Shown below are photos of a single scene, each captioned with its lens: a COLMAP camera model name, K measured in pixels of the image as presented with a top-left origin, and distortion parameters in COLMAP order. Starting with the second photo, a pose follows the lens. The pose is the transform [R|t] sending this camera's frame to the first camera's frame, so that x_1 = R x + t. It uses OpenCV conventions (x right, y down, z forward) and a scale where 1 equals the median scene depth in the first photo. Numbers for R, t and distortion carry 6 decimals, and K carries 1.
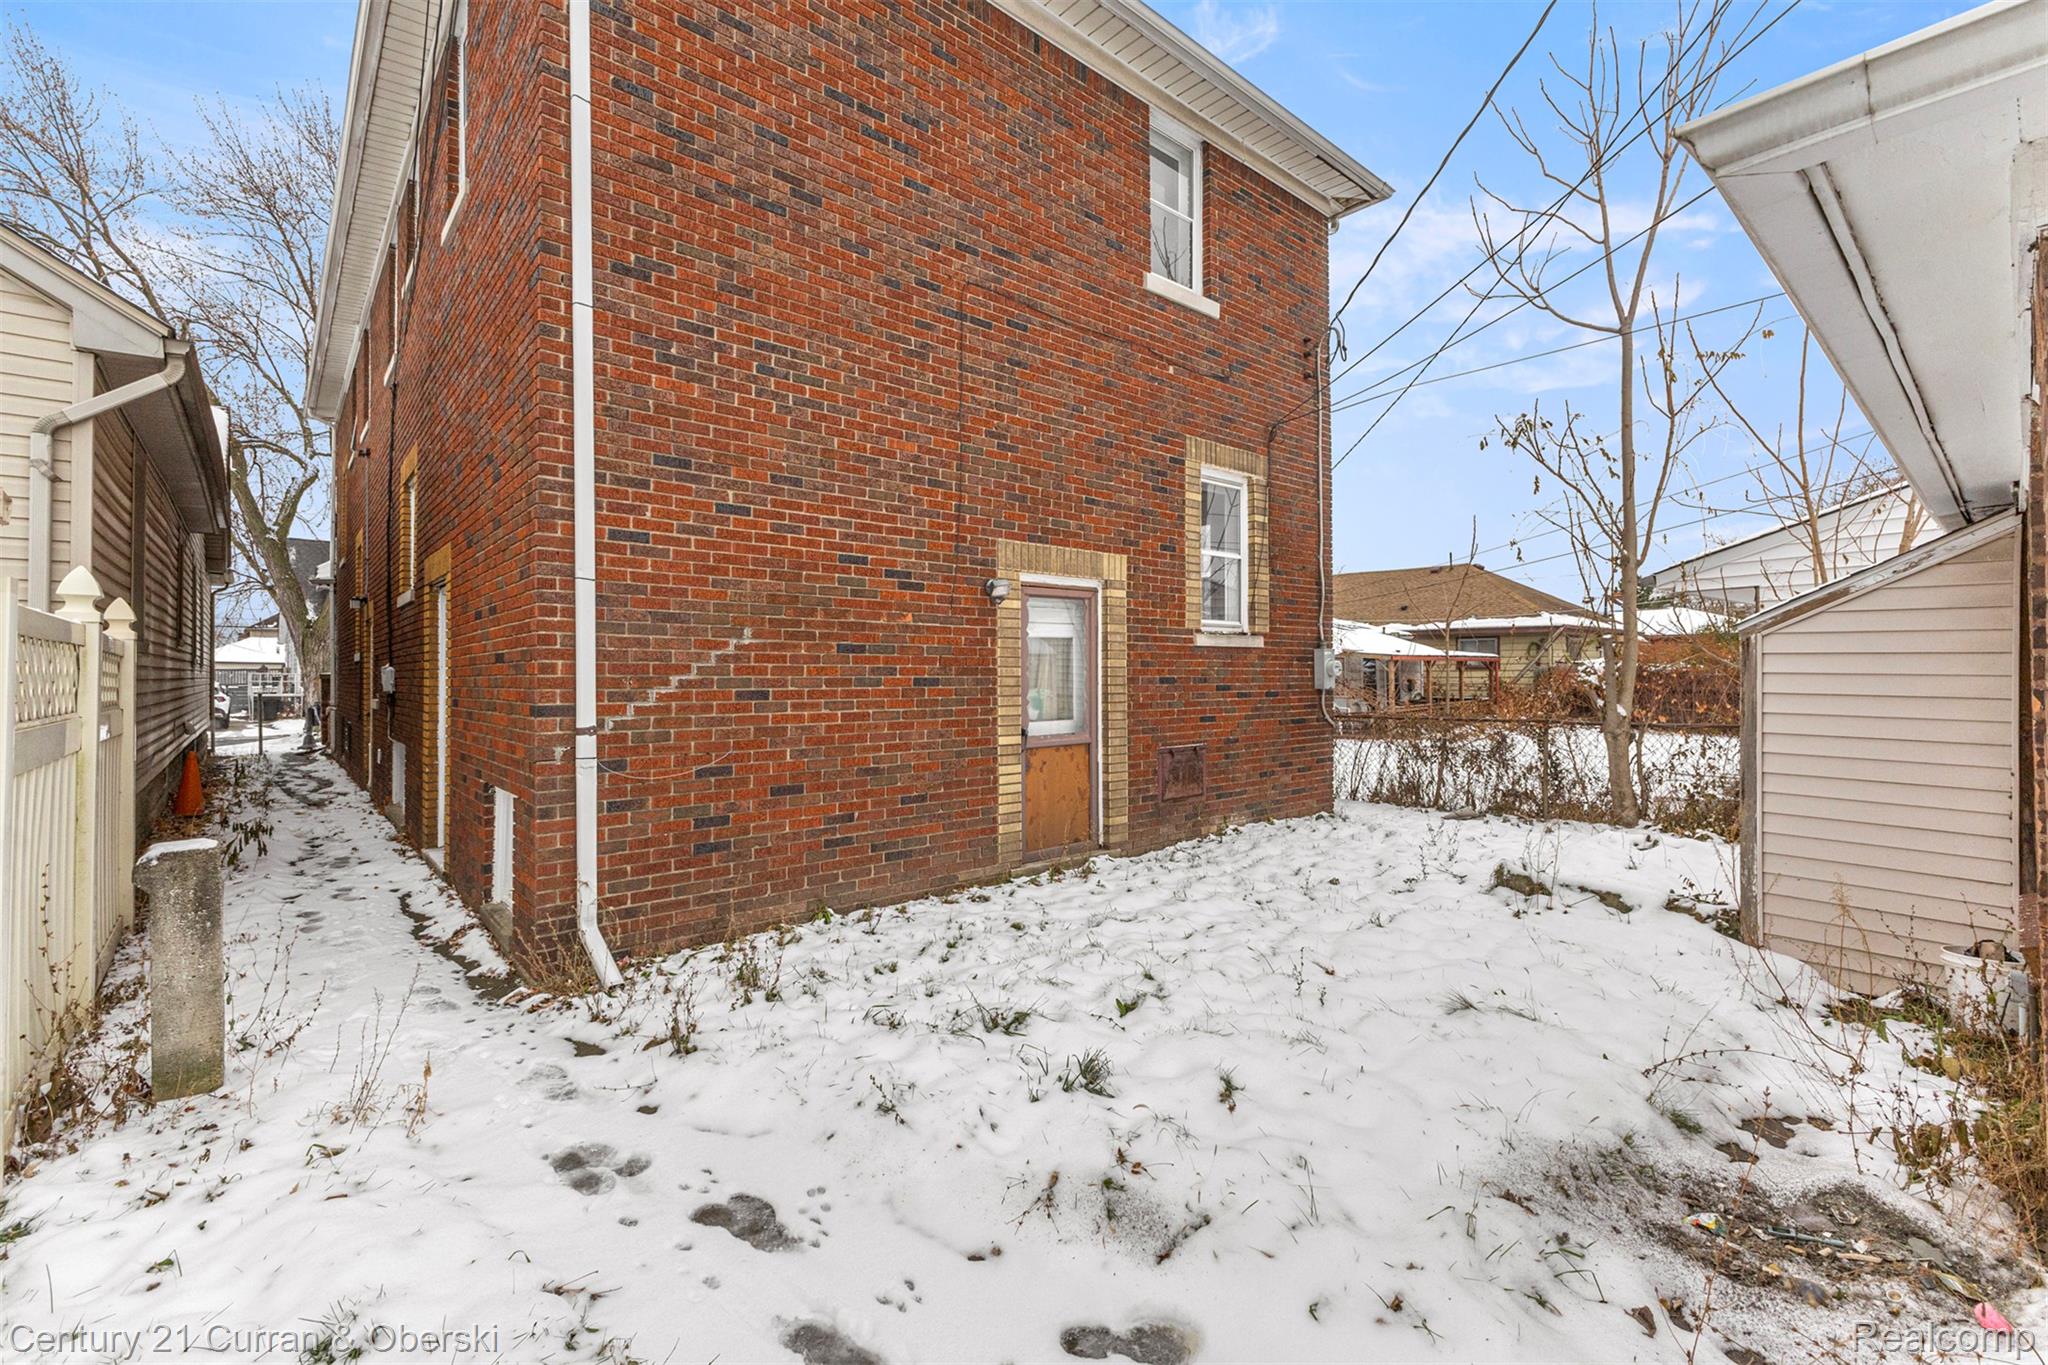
lens RADIAL K [[885.1, 0, 1024.9], [0, 885.1, 665.0], [0, 0, 1]] dist [0.008902, 0.000389]
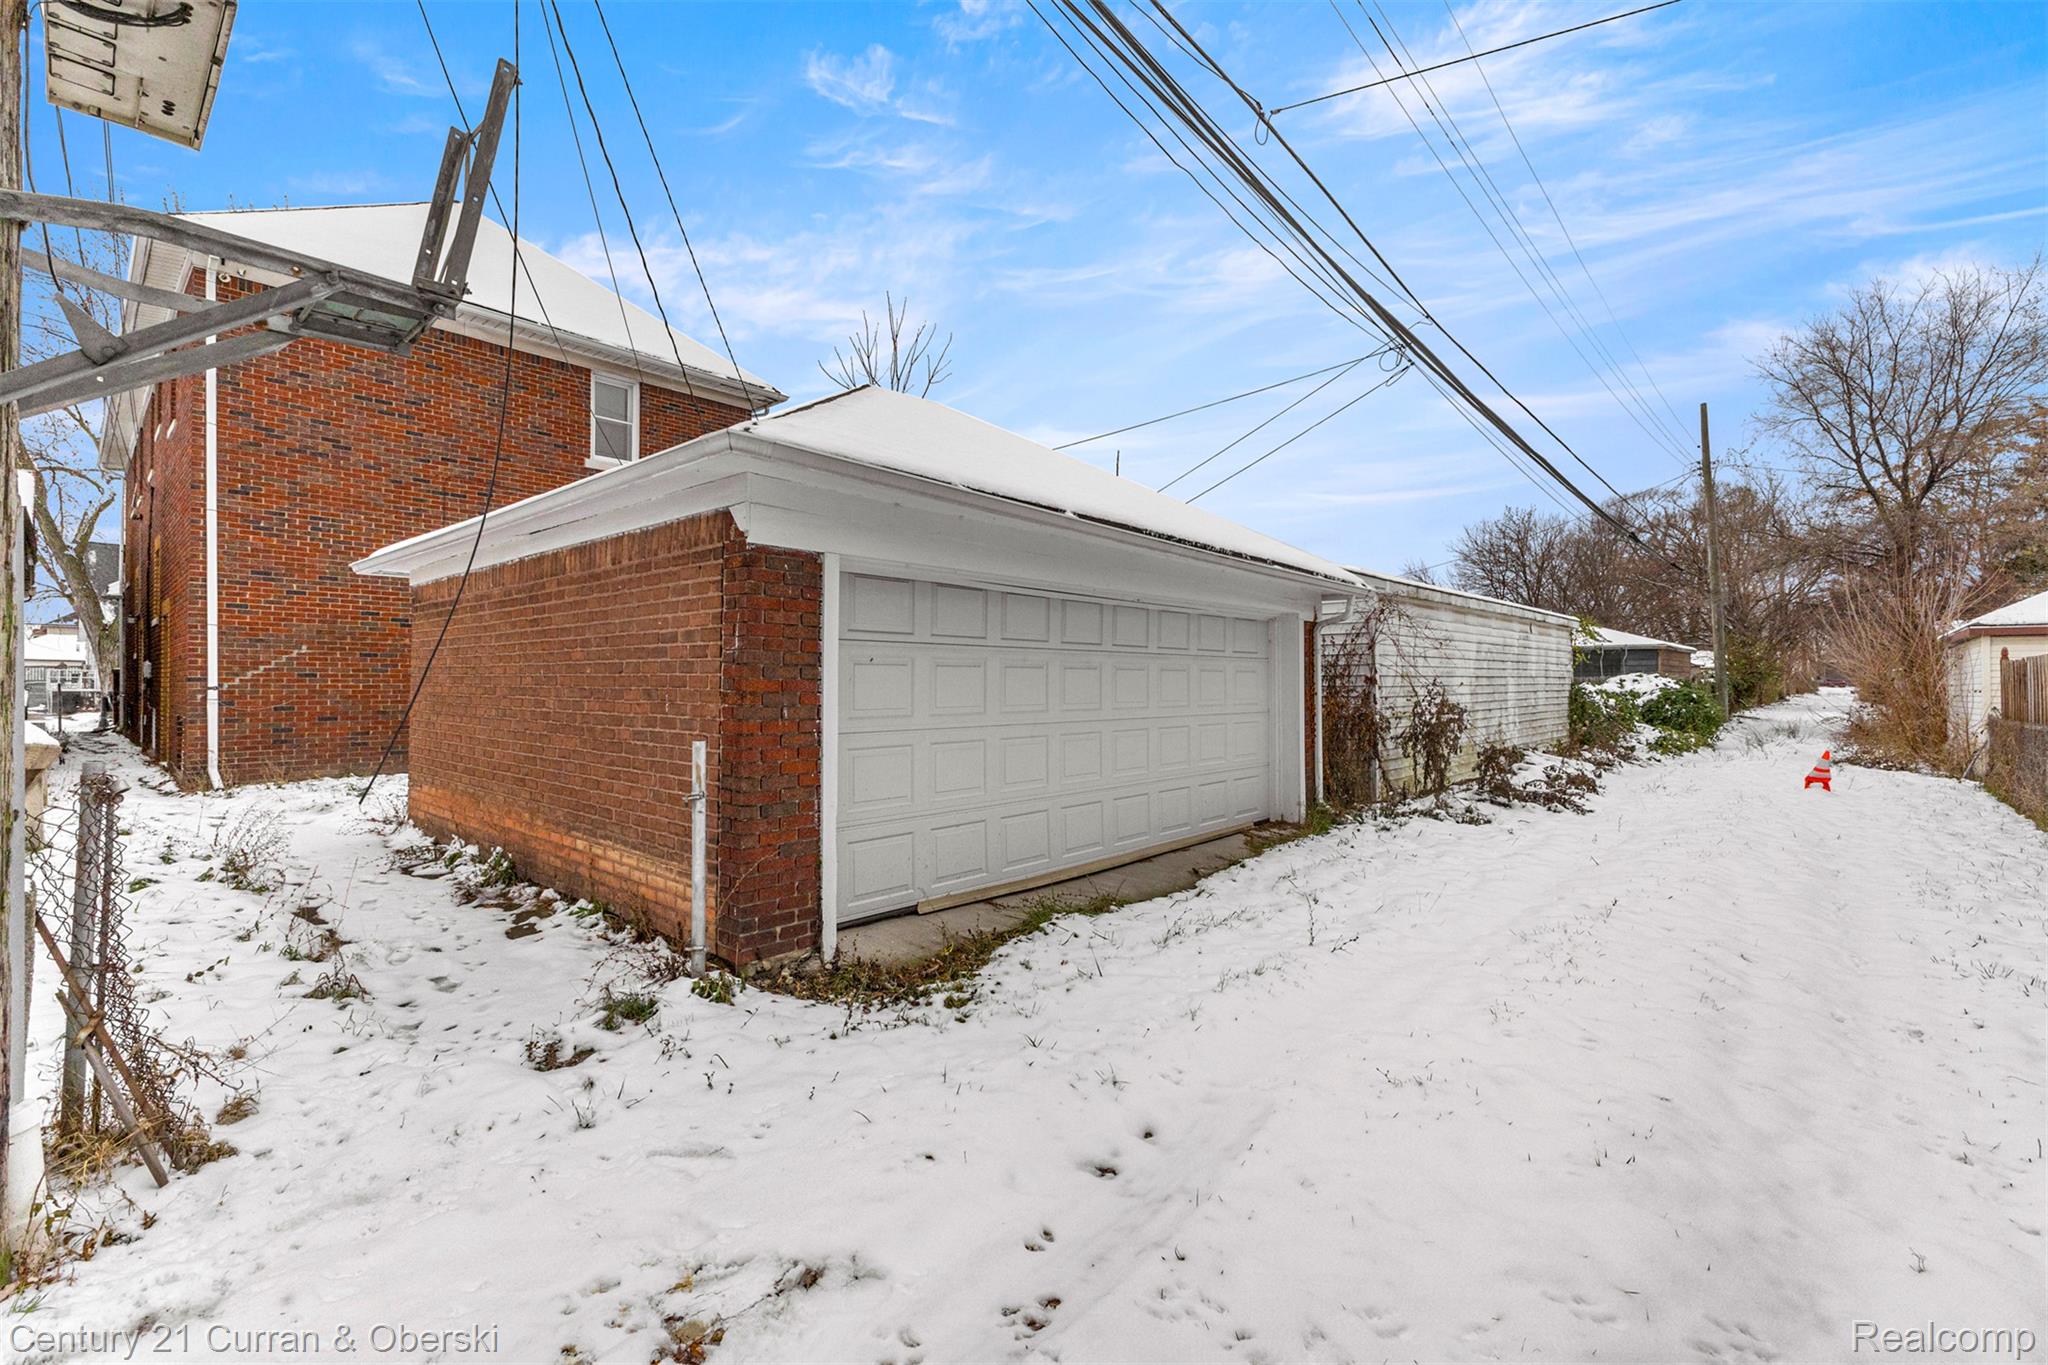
lens RADIAL K [[870.0, 0, 1031.3], [0, 870.0, 679.6], [0, 0, 1]] dist [-0.001154, -0.000694]
pose [[0.991122, 0.006393, 0.132799, 0.355188], [-0.007778, 0.999921, 0.009911, 0.002712], [-0.132725, -0.010856, 0.991093, -0.414689]]
